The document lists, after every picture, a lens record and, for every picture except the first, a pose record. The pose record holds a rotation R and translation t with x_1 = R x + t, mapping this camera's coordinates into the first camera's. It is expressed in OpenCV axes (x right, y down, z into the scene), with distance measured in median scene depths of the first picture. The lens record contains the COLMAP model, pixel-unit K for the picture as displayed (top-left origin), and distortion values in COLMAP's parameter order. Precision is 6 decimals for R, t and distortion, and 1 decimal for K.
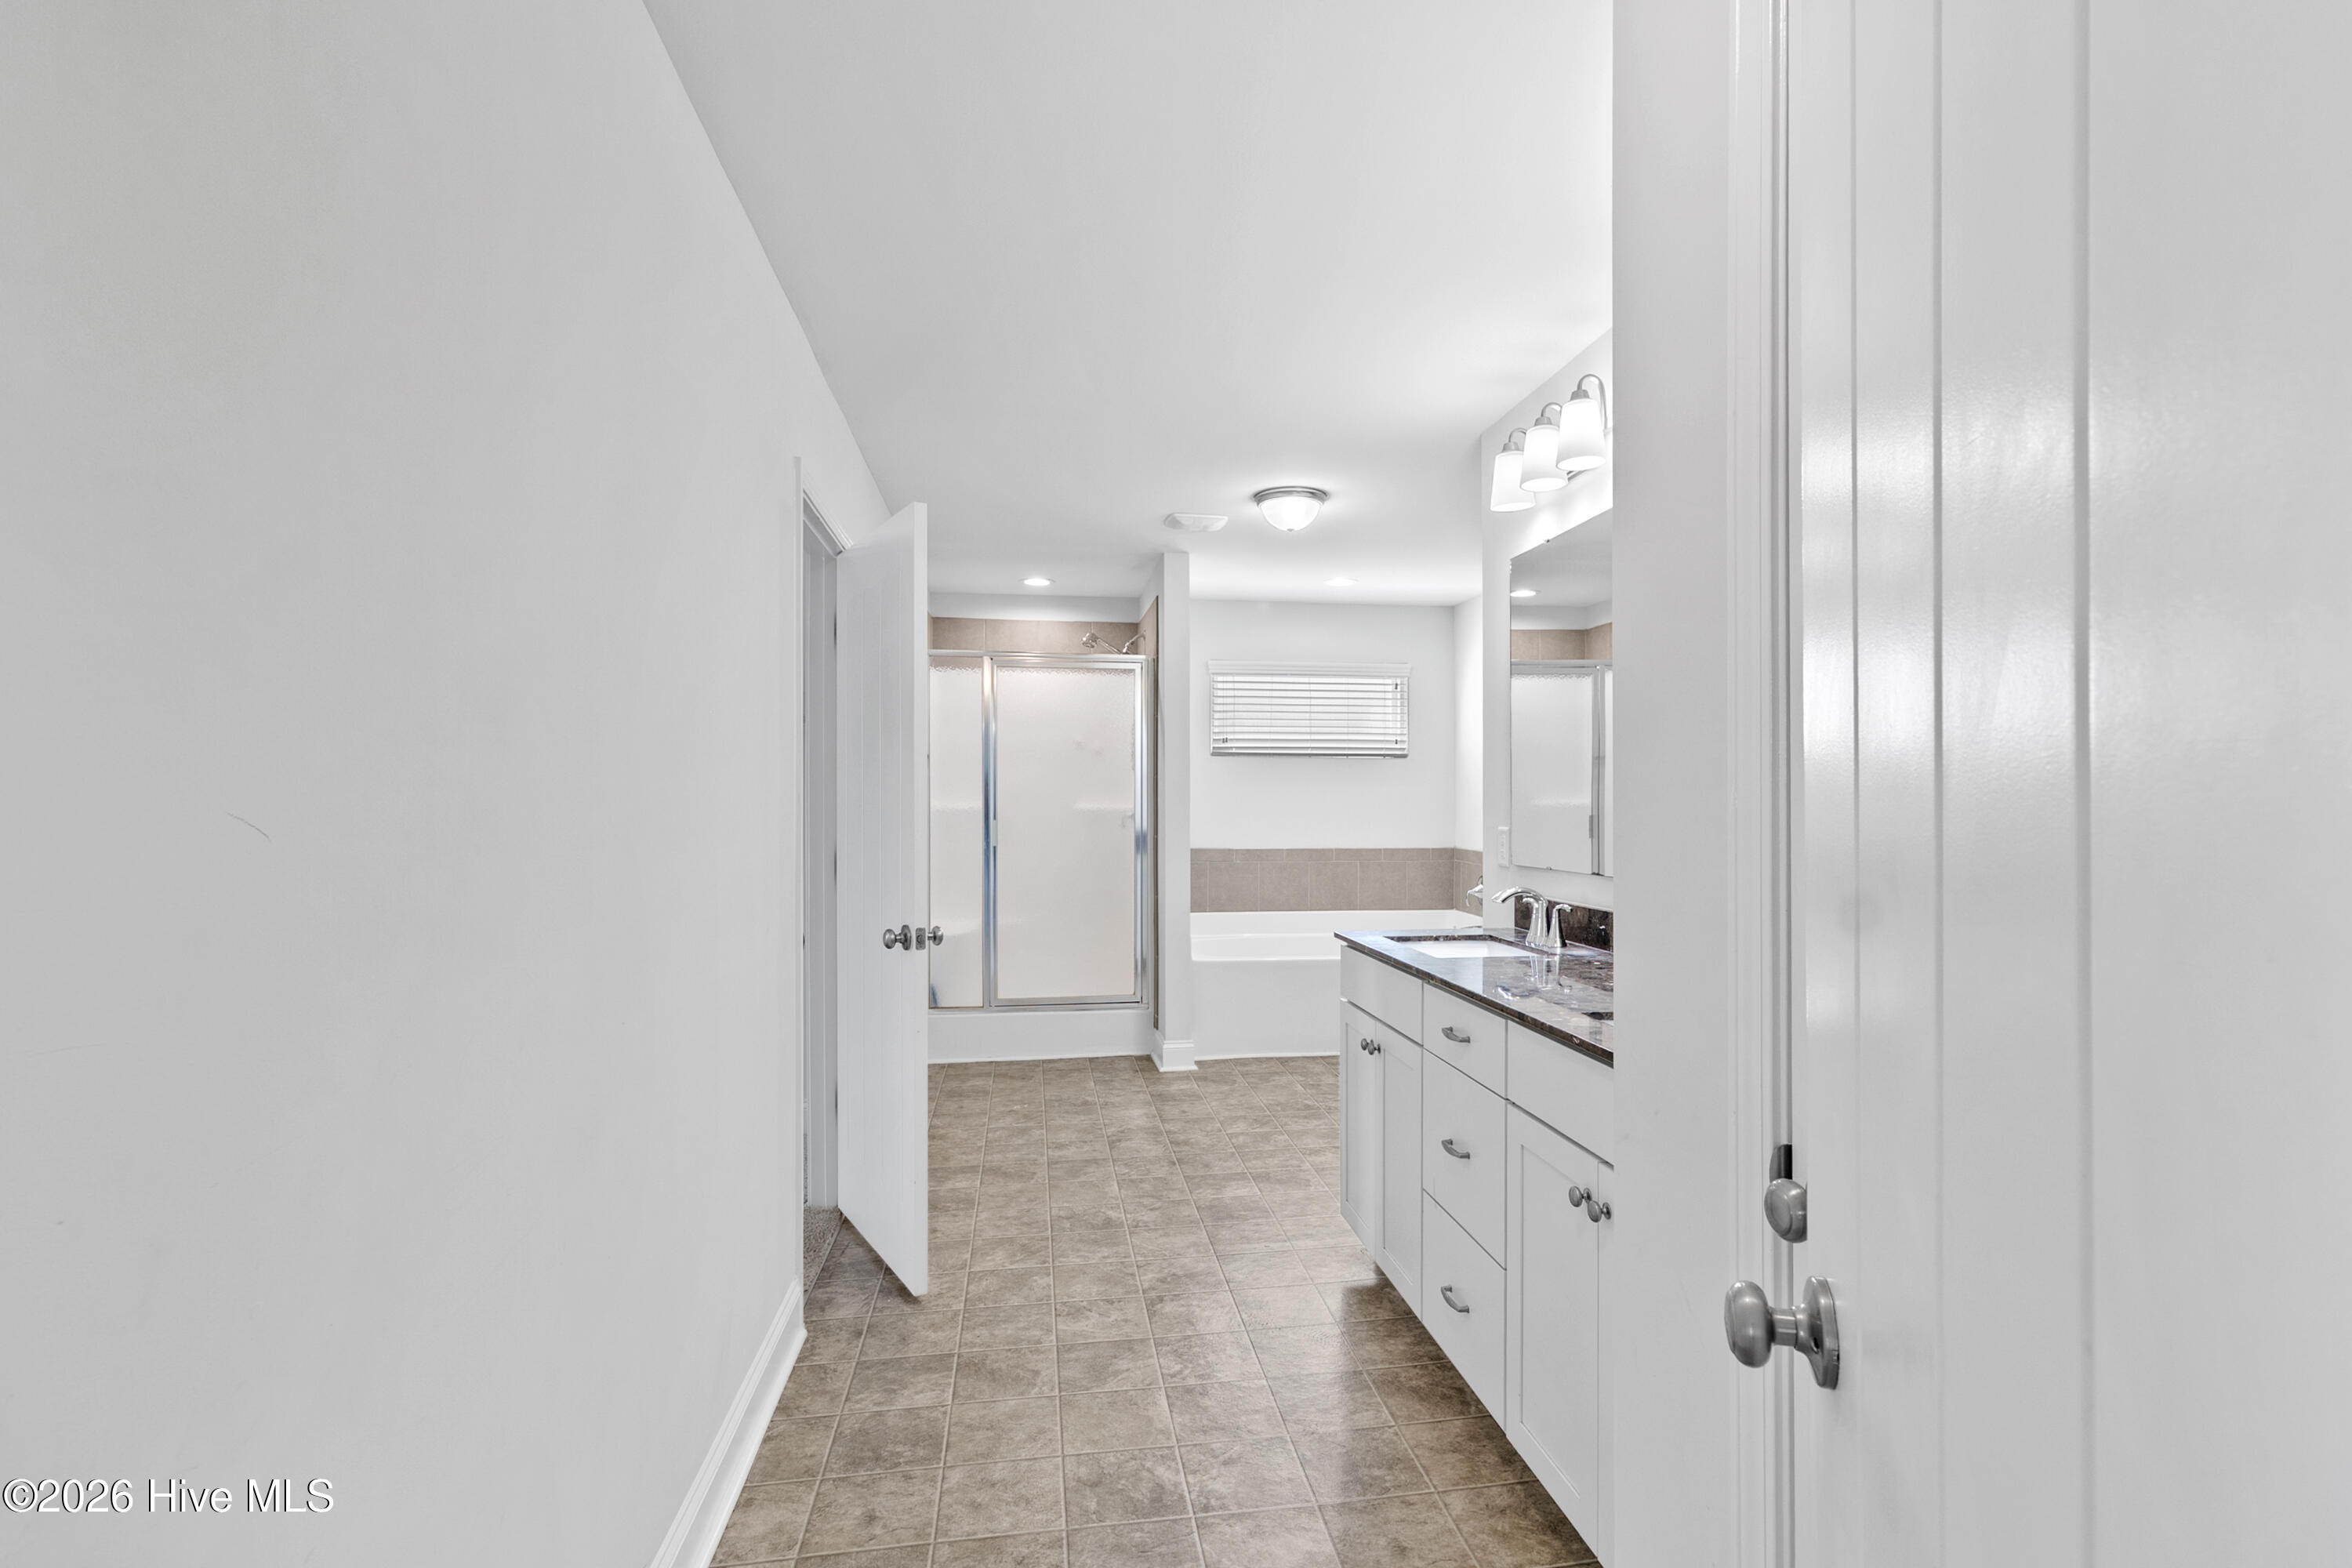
lens RADIAL K [[1137.1, 0, 1178.3], [0, 1137.1, 790.9], [0, 0, 1]] dist [0.022094, -0.001077]
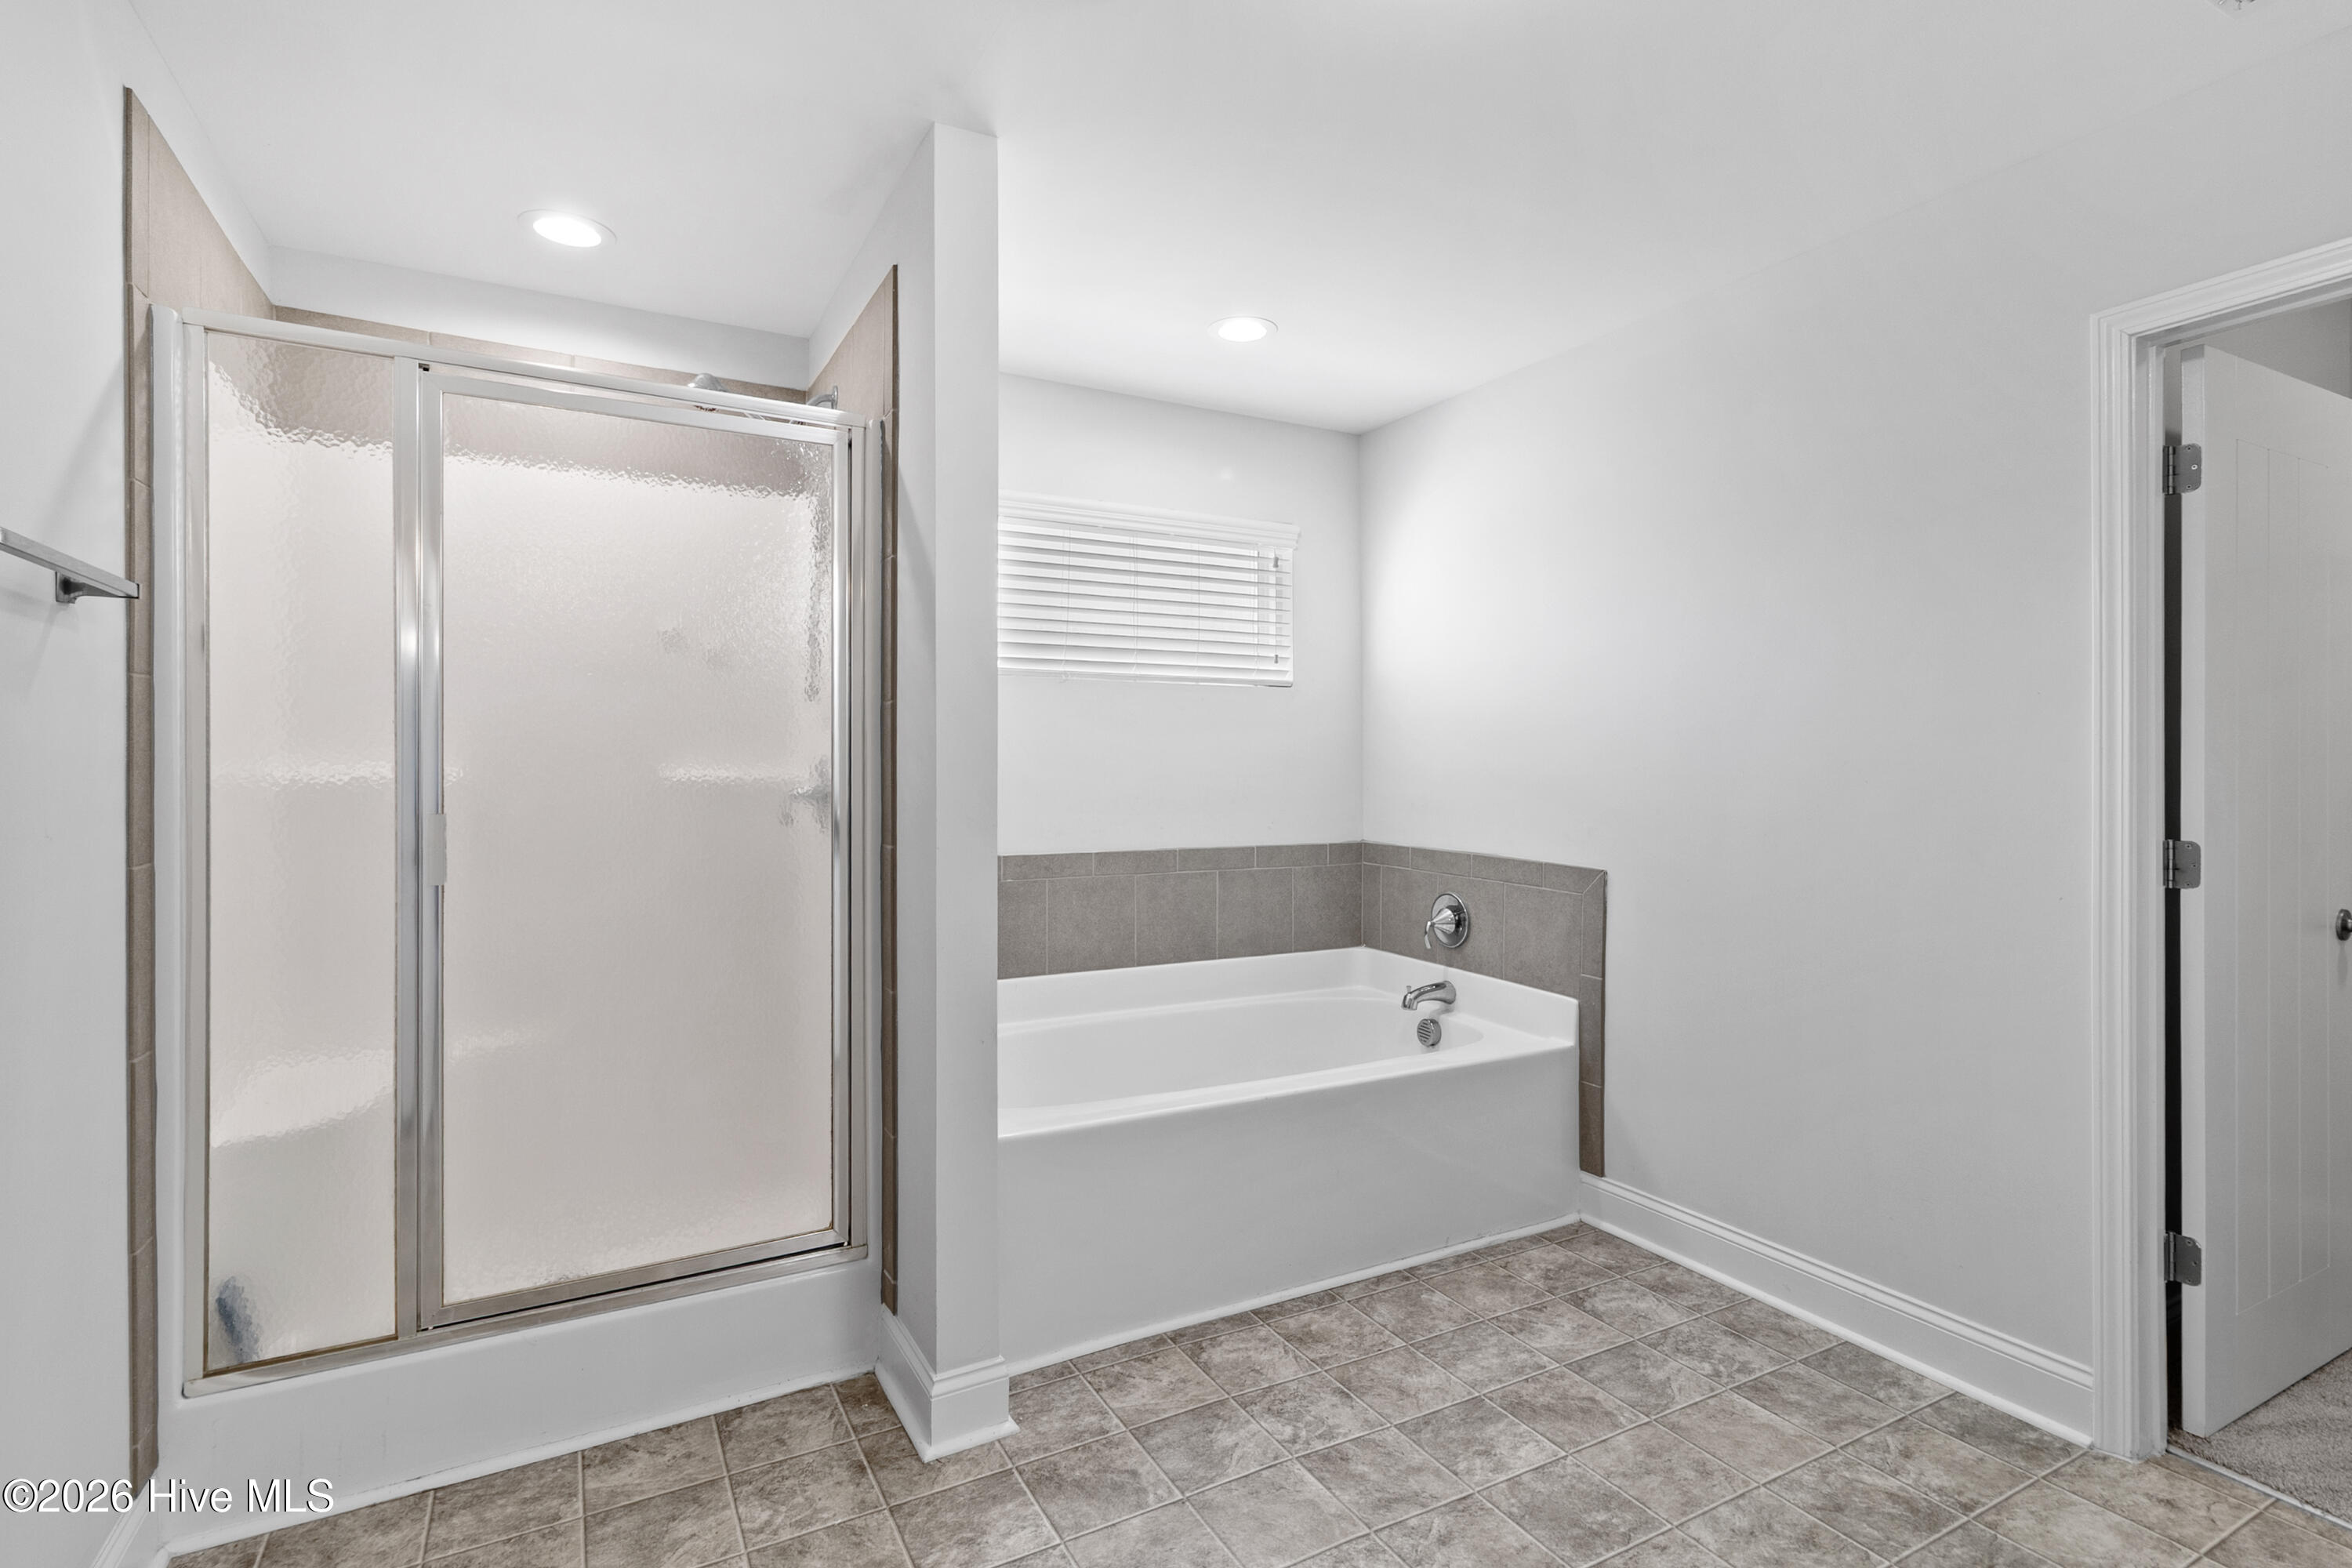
lens RADIAL K [[1137.1, 0, 1172.8], [0, 1137.1, 751.5], [0, 0, 1]] dist [0.022094, -0.001077]
pose [[0.932324, 0.002427, 0.361617, -0.063524], [-0.002119, 0.999997, -0.001249, 0.004276], [-0.361618, 0.000399, 0.932326, 0.484266]]
